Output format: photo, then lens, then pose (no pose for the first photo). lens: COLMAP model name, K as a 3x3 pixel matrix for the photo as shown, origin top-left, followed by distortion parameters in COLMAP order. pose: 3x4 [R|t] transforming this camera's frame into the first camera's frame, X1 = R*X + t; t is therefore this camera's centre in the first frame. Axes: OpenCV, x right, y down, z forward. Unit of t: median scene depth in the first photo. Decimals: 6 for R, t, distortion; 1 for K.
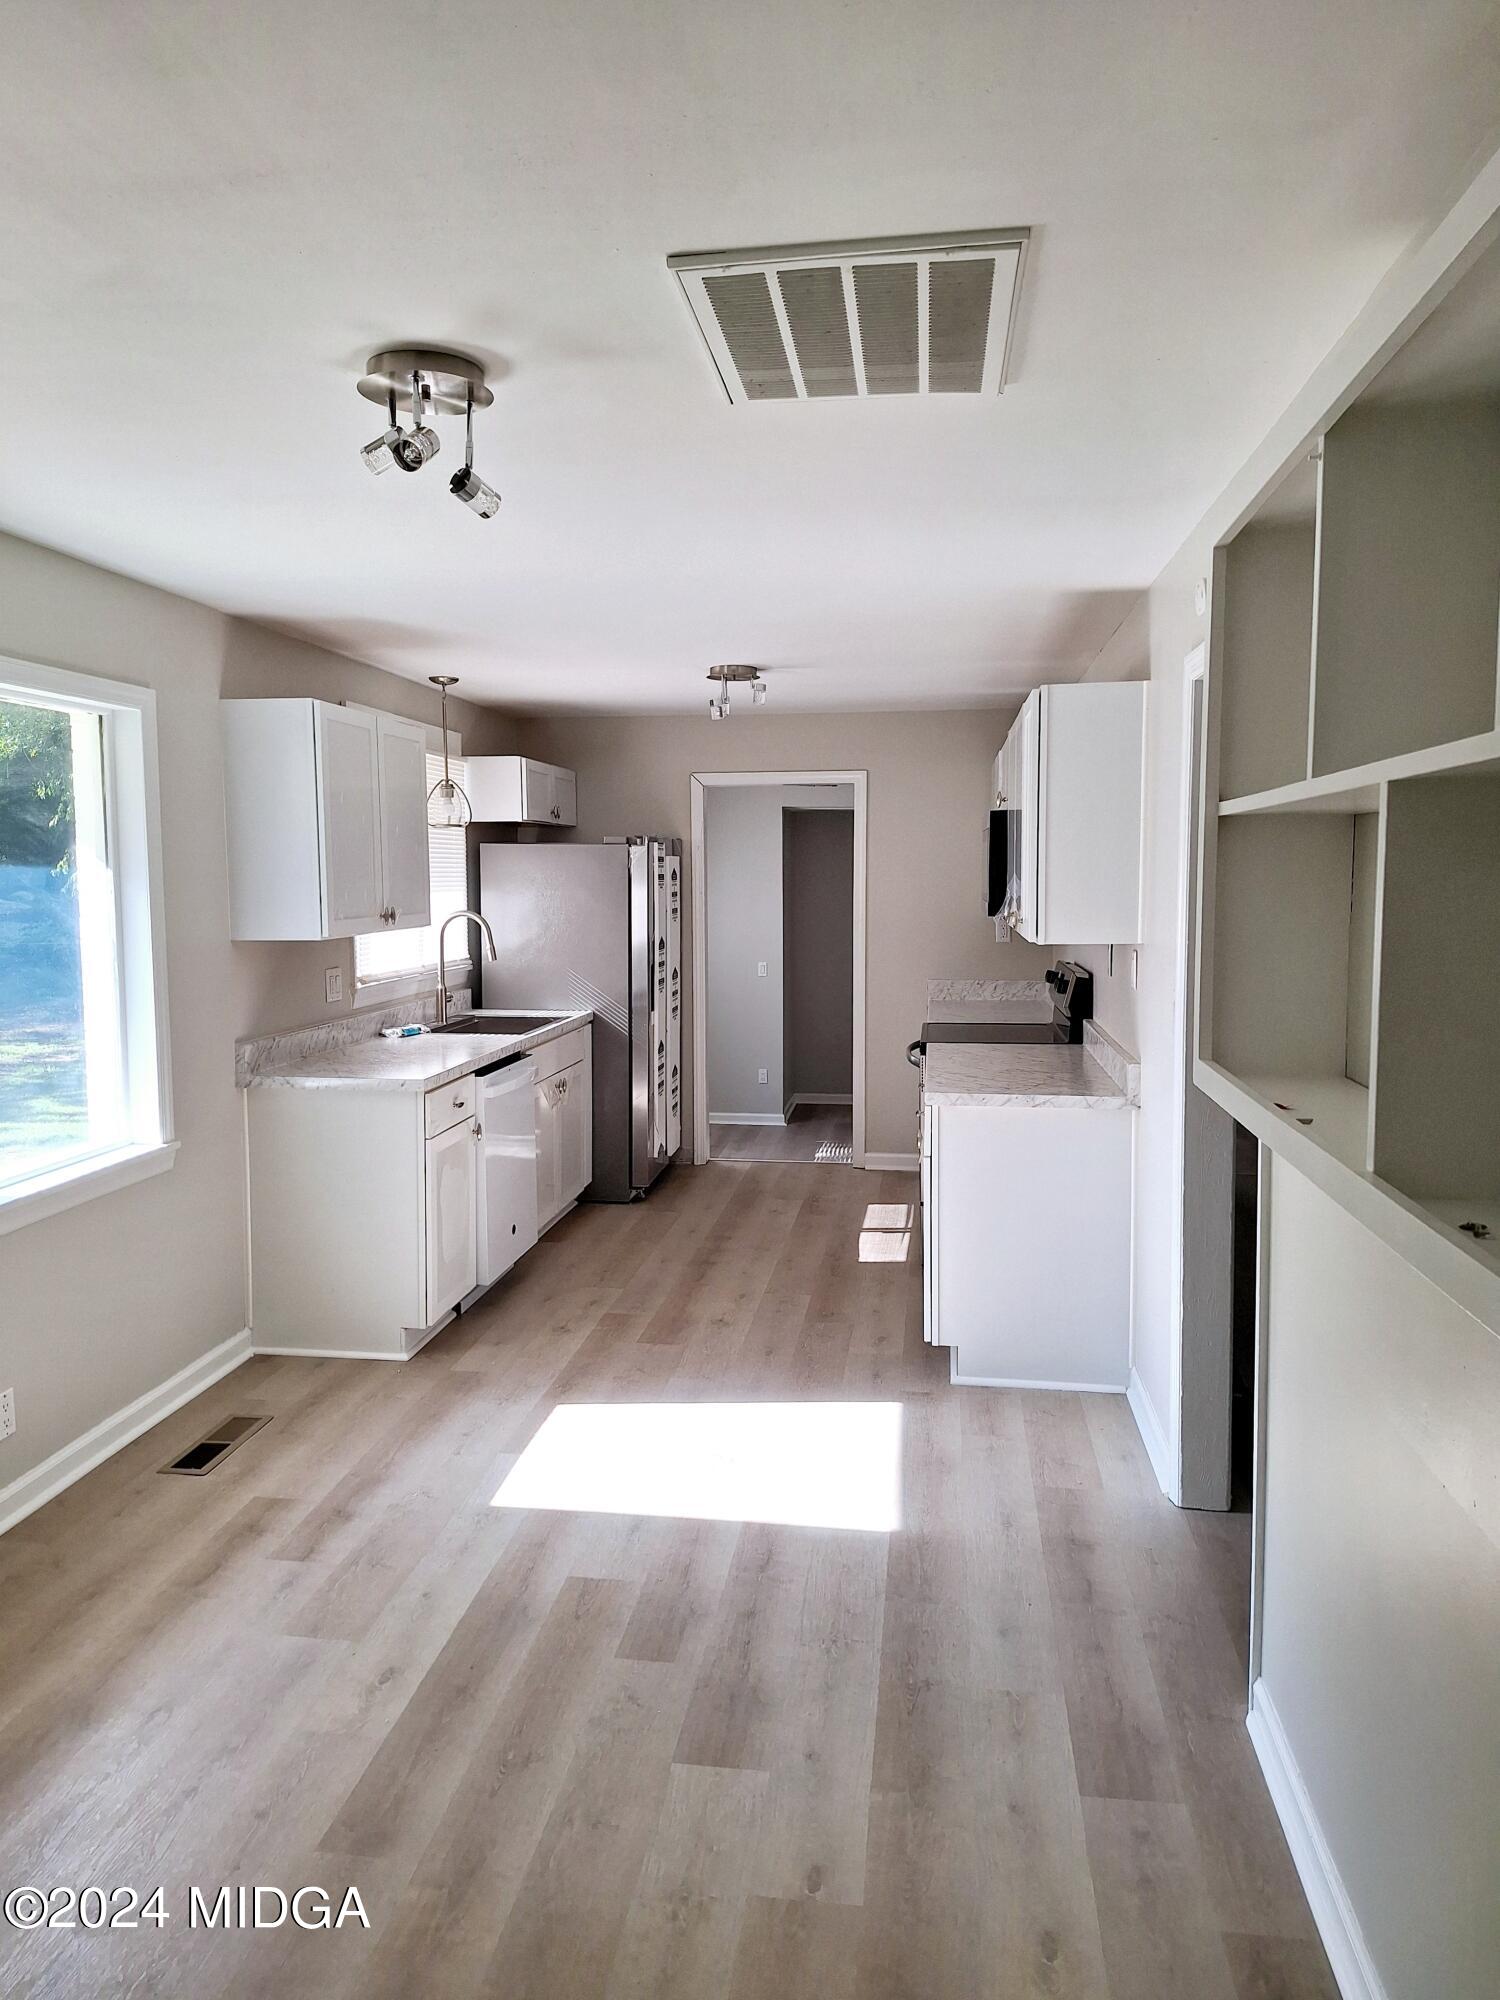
lens RADIAL K [[1406.1, 0, 746.7], [0, 1406.1, 990.7], [0, 0, 1]] dist [0.028814, -0.016722]
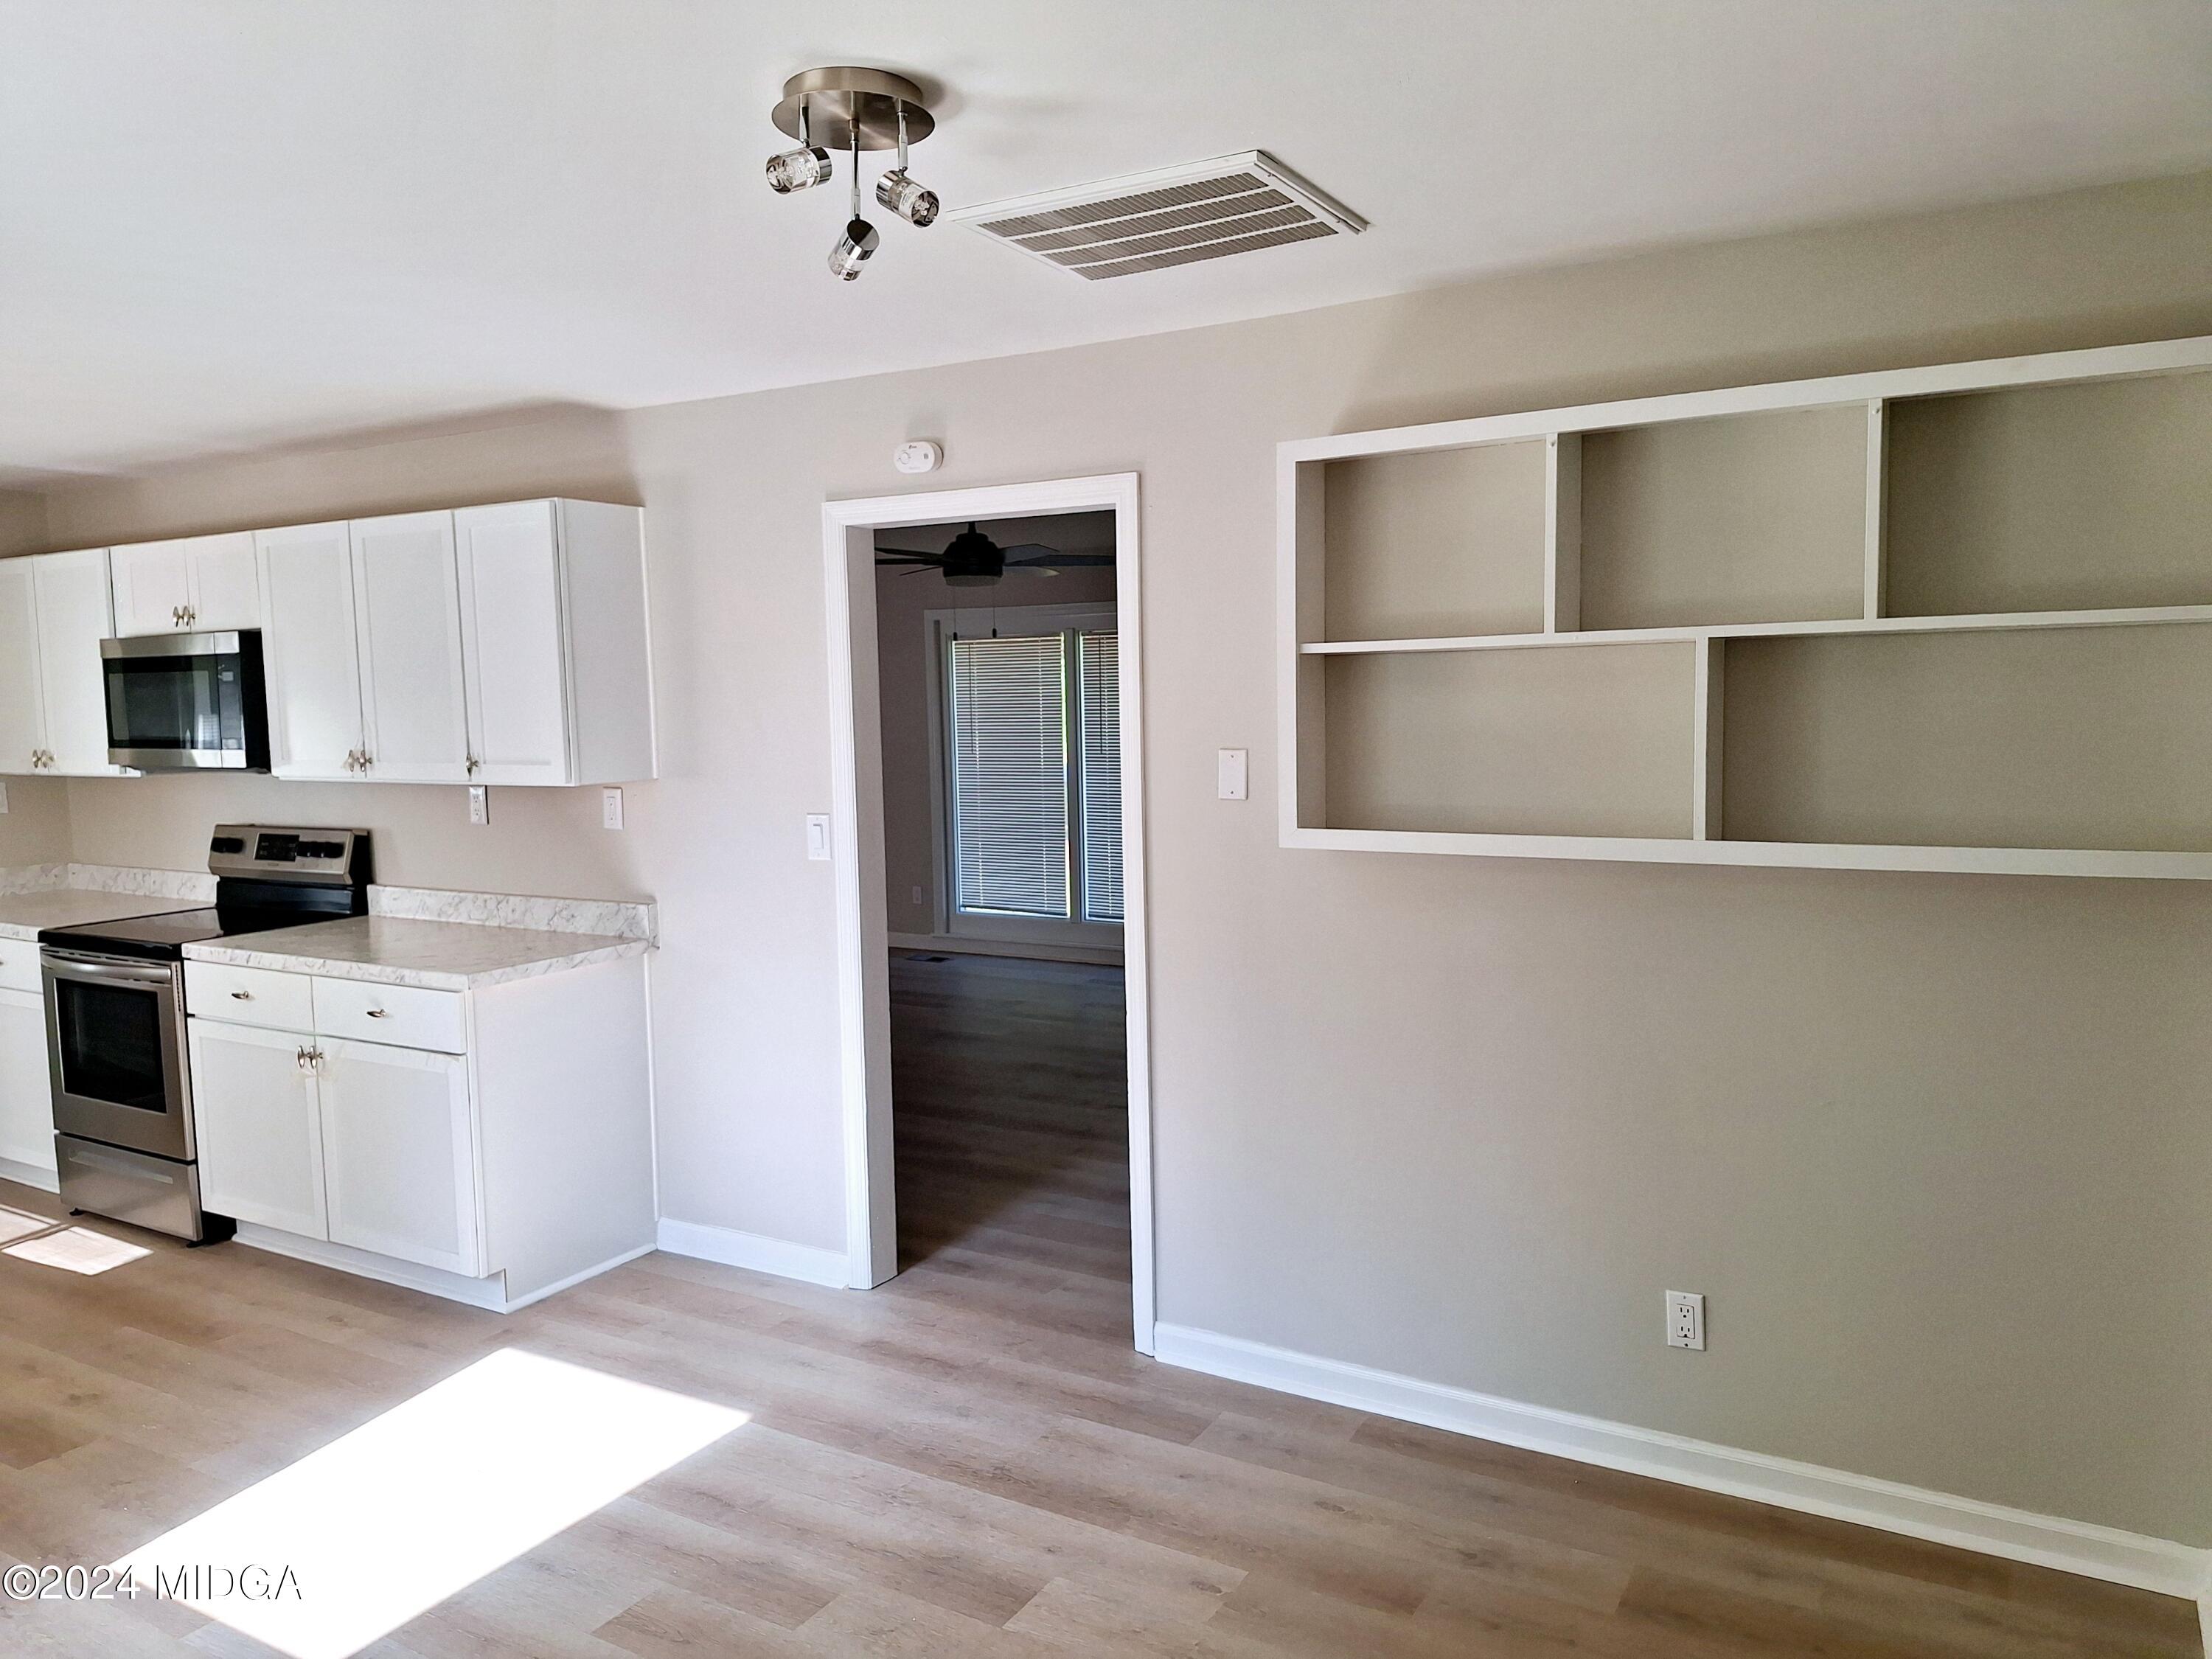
lens RADIAL K [[1555.2, 0, 1103.5], [0, 1555.2, 816.0], [0, 0, 1]] dist [0.028814, -0.016722]
pose [[0.378638, -0.081441, 0.921955, -0.801196], [0.102890, 0.993651, 0.045519, -0.033044], [-0.919808, 0.077625, 0.384613, 0.411199]]
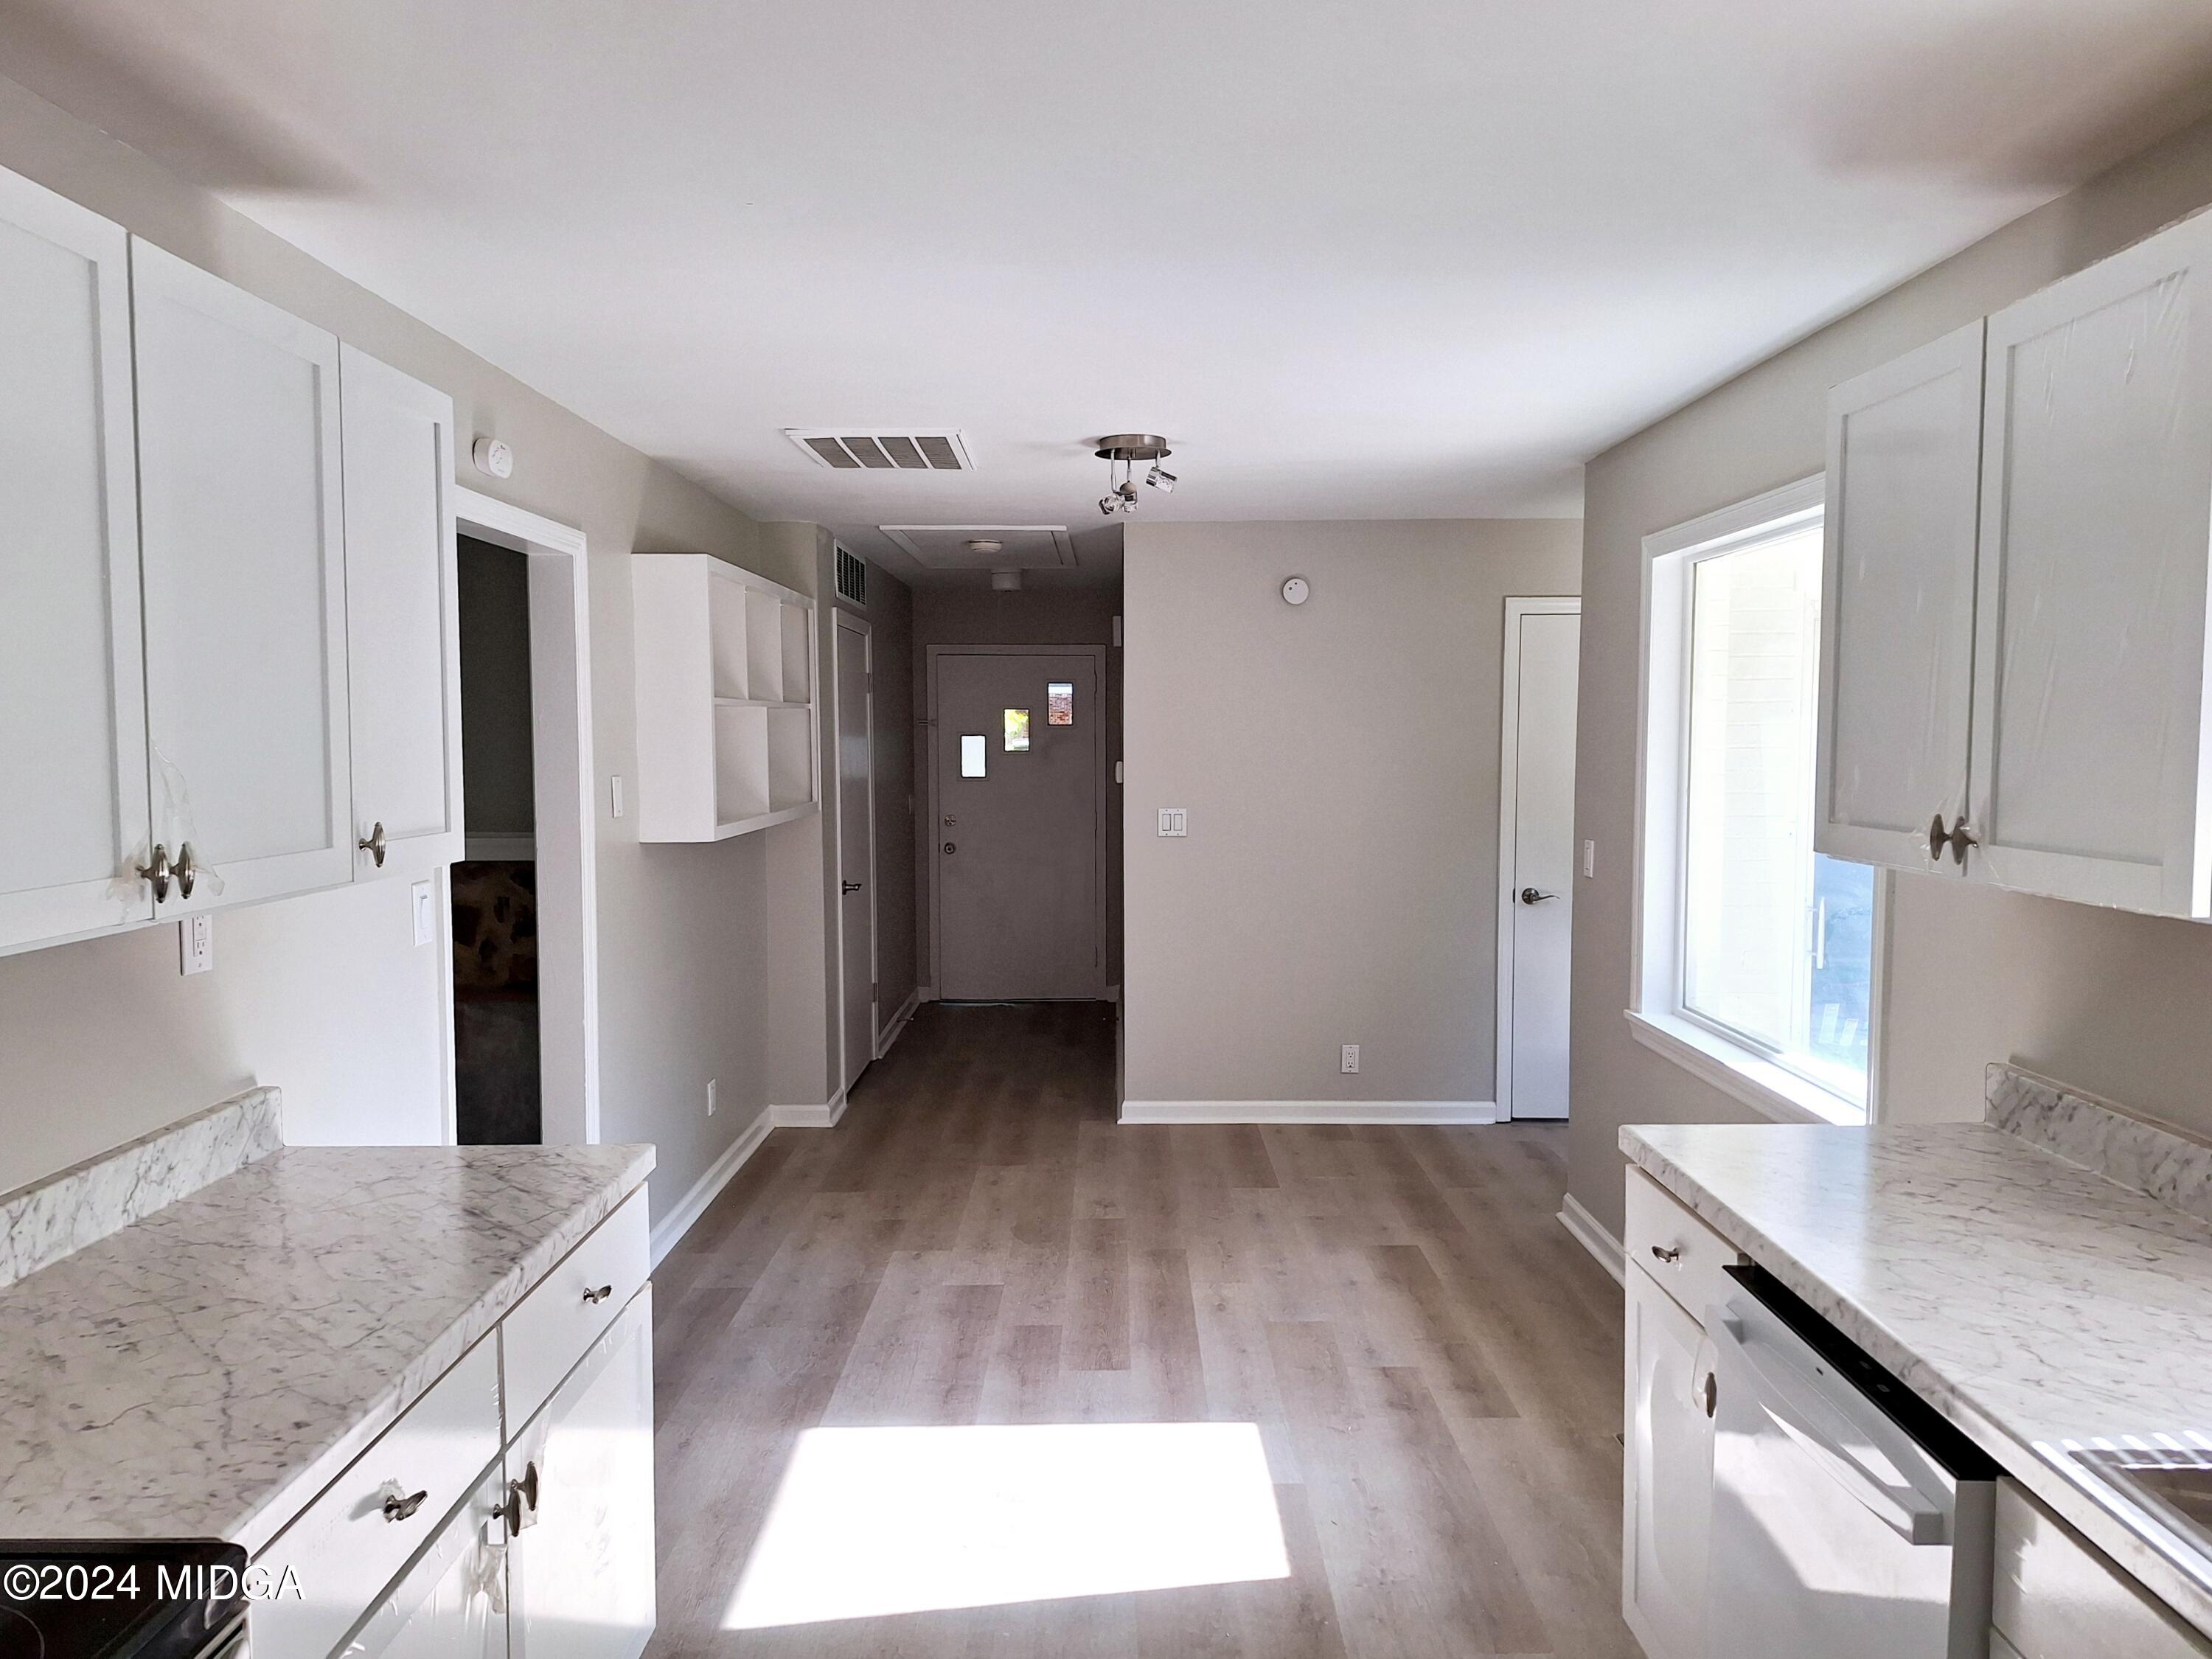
lens RADIAL K [[1555.2, 0, 1101.7], [0, 1555.2, 827.3], [0, 0, 1]] dist [0.028814, -0.016722]
pose [[-0.991478, 0.013814, -0.129536, 0.048642], [-0.006082, 0.988369, 0.151952, -0.194372], [0.130129, 0.151445, -0.979863, 2.229362]]
